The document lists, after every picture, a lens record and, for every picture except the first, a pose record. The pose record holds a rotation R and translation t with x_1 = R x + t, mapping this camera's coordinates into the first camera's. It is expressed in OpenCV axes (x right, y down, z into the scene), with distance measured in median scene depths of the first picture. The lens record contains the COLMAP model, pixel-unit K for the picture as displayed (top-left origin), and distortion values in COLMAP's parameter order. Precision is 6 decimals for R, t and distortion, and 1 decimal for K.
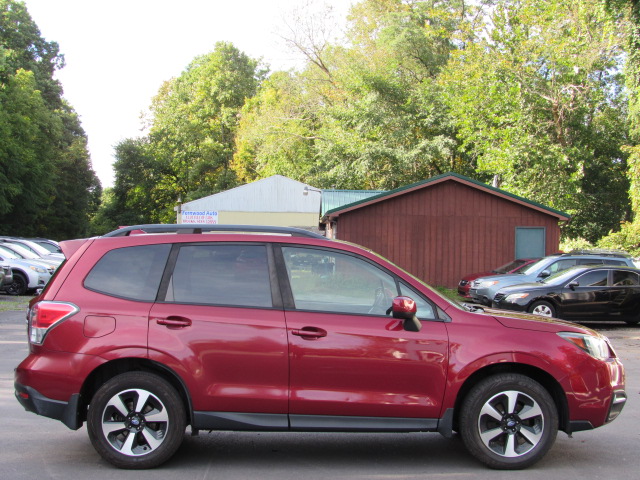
lens RADIAL K [[1164.9, 0, 307.7], [0, 1164.9, 241.8], [0, 0, 1]] dist [-0.182407, 0.359030]
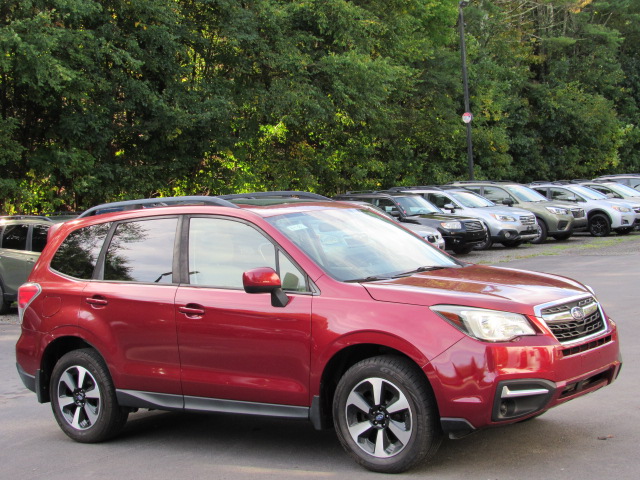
lens RADIAL K [[1164.9, 0, 307.7], [0, 1164.9, 241.8], [0, 0, 1]] dist [-0.182407, 0.359030]
pose [[0.776011, -0.047678, -0.628914, 0.644123], [0.084853, 0.995966, 0.029196, 0.004175], [0.624985, -0.076022, 0.776926, 0.324823]]
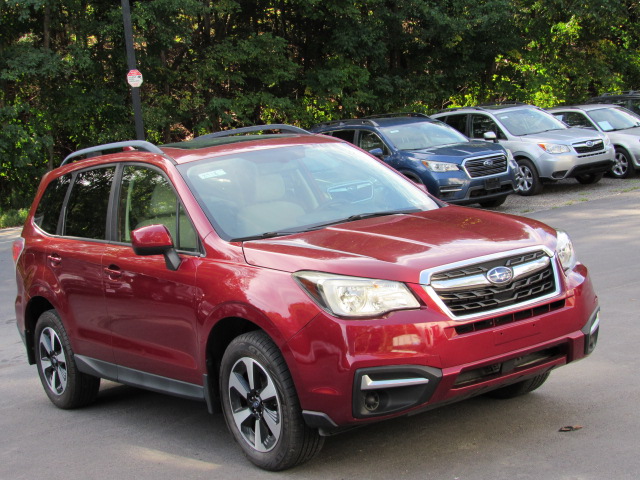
lens RADIAL K [[1164.9, 0, 307.7], [0, 1164.9, 241.8], [0, 0, 1]] dist [-0.182407, 0.359030]
pose [[0.546586, -0.012956, -0.837303, 0.752651], [0.140260, 0.987172, 0.076285, 0.012967], [0.825573, -0.159136, 0.541391, 0.646610]]
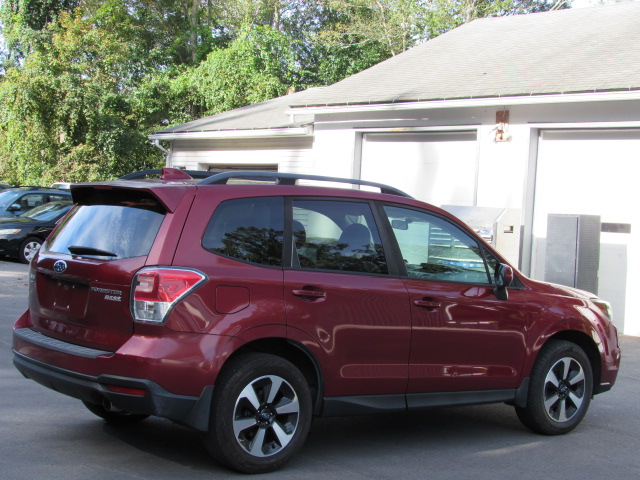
lens RADIAL K [[1164.9, 0, 307.7], [0, 1164.9, 241.8], [0, 0, 1]] dist [-0.182407, 0.359030]
pose [[0.792201, 0.018300, 0.609986, -0.606782], [-0.058323, 0.997245, 0.045827, -0.005401], [-0.607467, -0.071881, 0.791086, 0.332738]]
